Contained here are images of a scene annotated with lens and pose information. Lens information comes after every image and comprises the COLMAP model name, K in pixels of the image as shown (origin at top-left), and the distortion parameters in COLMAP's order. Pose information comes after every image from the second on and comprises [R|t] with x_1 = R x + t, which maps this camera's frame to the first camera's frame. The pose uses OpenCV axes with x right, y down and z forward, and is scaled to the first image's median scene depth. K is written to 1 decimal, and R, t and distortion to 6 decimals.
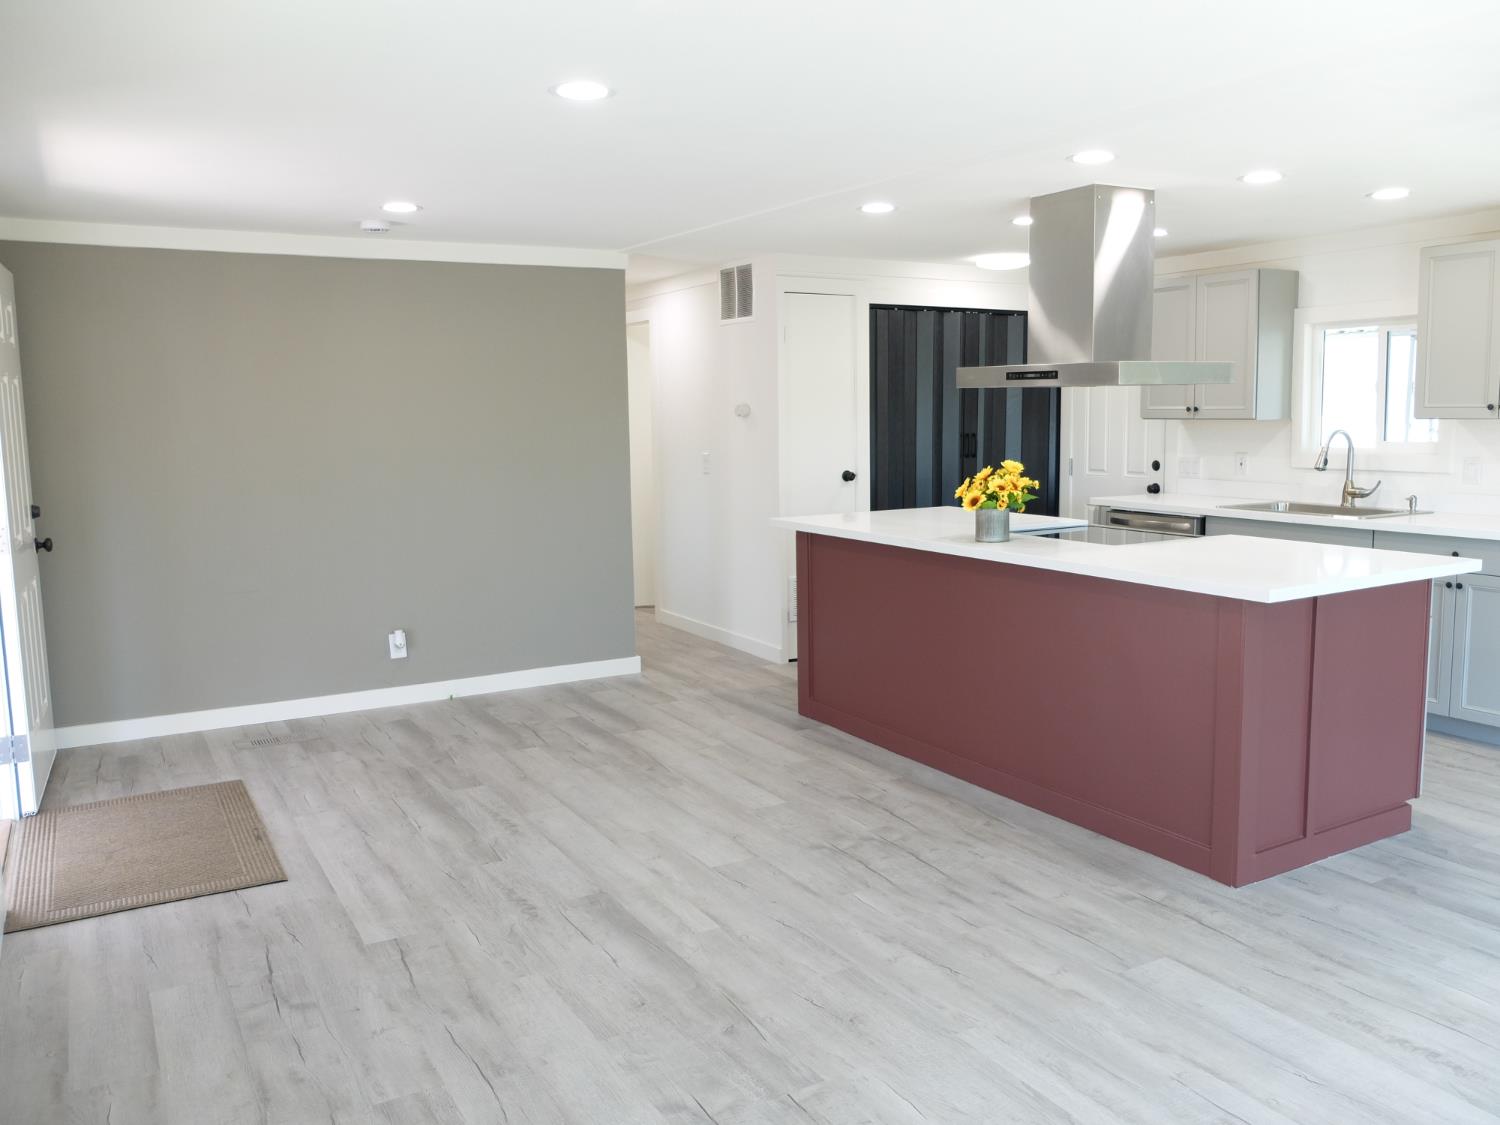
lens RADIAL K [[1183.8, 0, 769.4], [0, 1183.8, 560.7], [0, 0, 1]] dist [-0.074837, 0.044995]
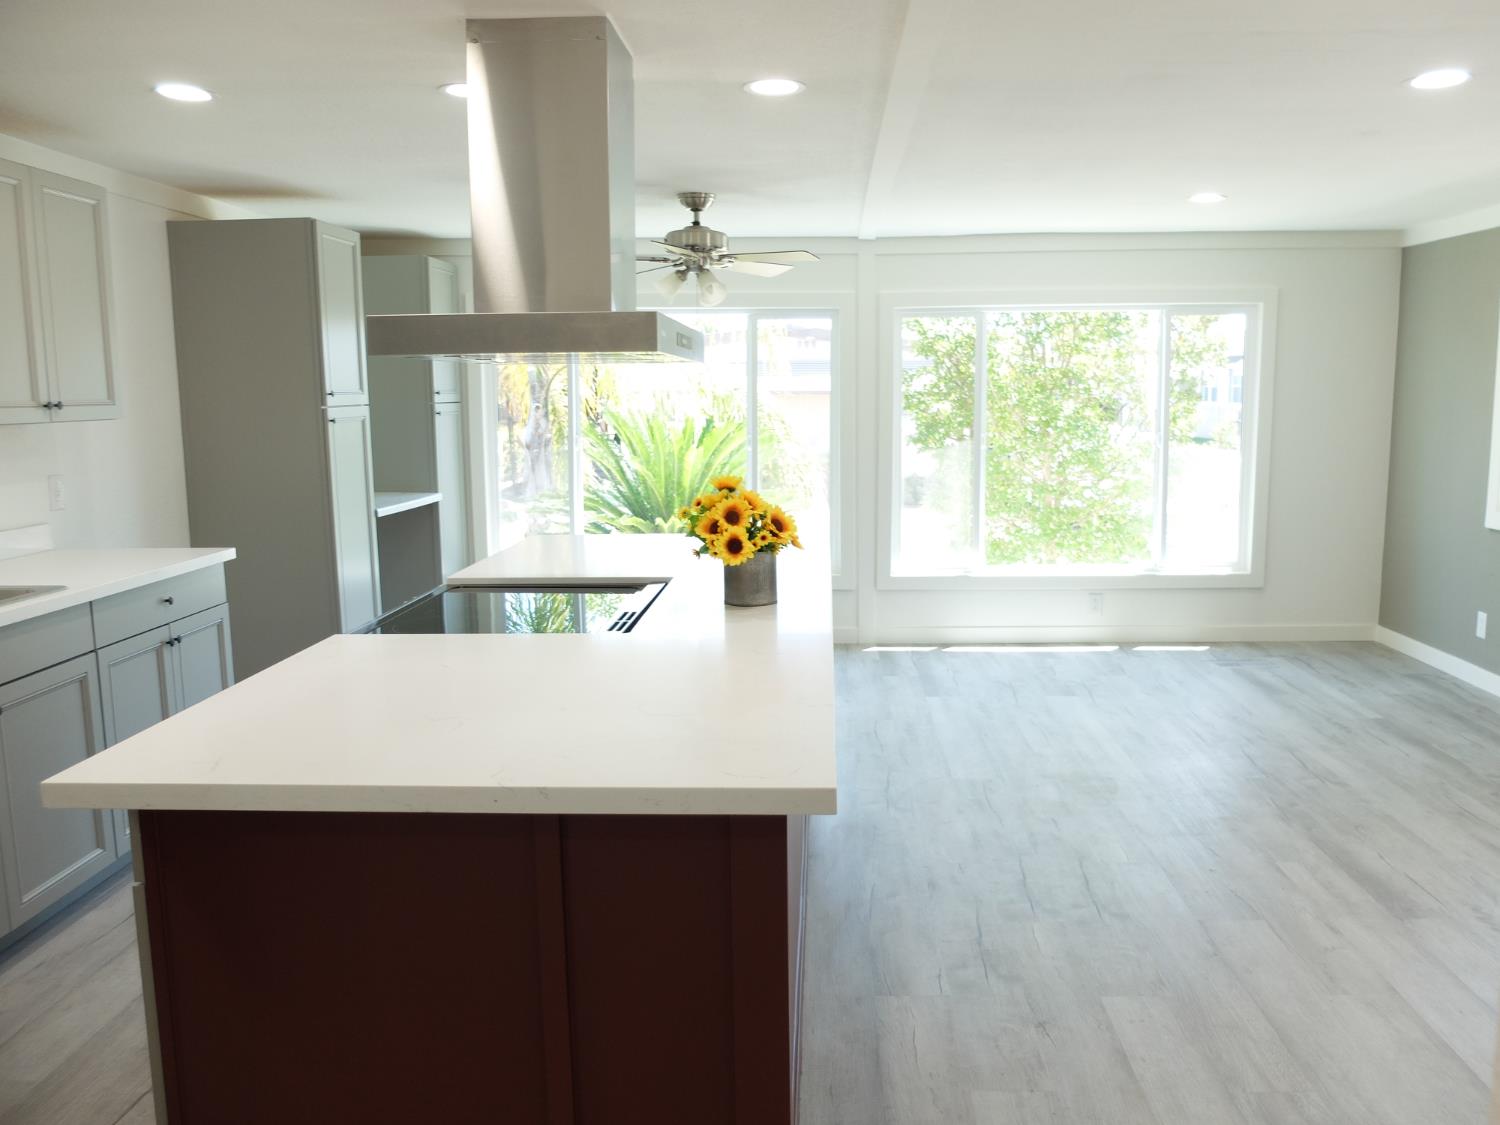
lens RADIAL K [[1193.1, 0, 780.4], [0, 1193.1, 562.7], [0, 0, 1]] dist [-0.046671, 0.005121]
pose [[-0.842315, -0.054115, 0.536262, -0.194692], [0.089027, 0.967312, 0.237448, -0.219684], [-0.531582, 0.247747, -0.809964, 1.776486]]
